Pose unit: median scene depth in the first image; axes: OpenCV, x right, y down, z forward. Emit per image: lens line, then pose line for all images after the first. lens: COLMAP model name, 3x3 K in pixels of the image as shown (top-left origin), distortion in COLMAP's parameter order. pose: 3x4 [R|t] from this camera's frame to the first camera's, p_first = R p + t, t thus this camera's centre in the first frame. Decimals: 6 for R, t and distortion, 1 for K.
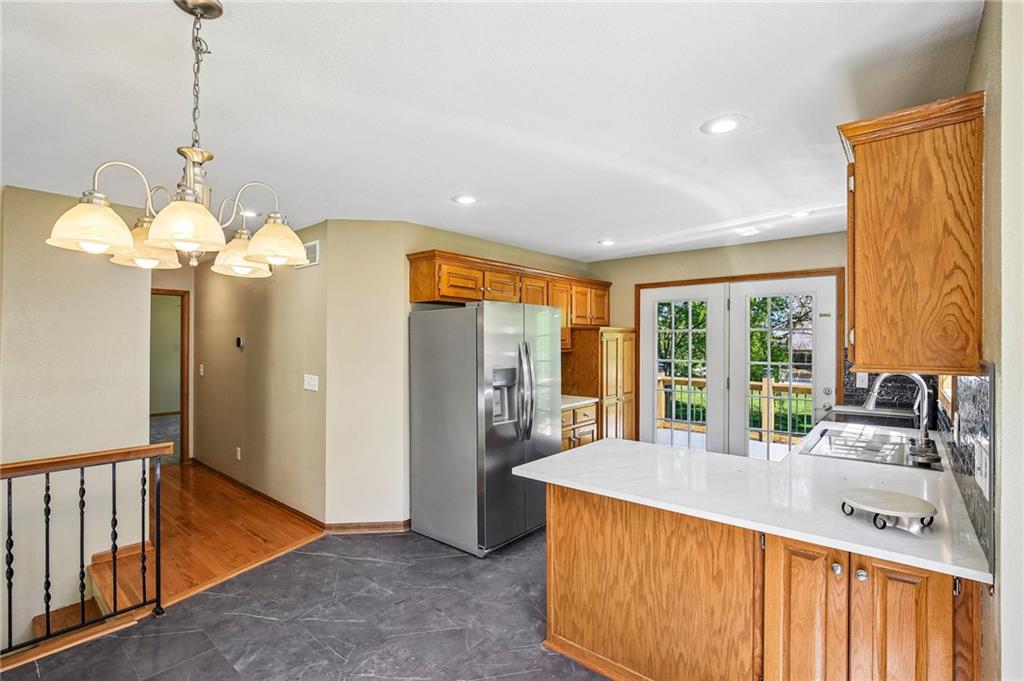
lens RADIAL K [[474.7, 0, 512.0], [0, 474.7, 342.1], [0, 0, 1]] dist [-0.029039, 0.004099]
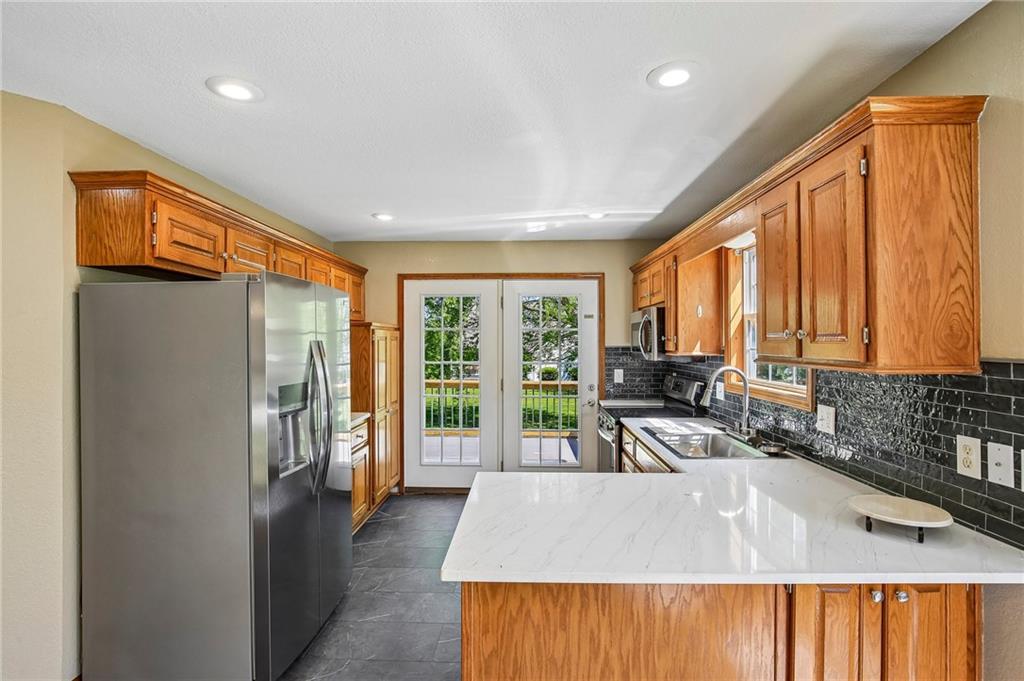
lens RADIAL K [[474.7, 0, 513.8], [0, 474.7, 344.4], [0, 0, 1]] dist [-0.029039, 0.004099]
pose [[0.780765, -0.003572, 0.624814, -0.164182], [0.000295, 0.999986, 0.005348, 0.000726], [-0.624825, -0.003992, 0.780755, 0.312572]]
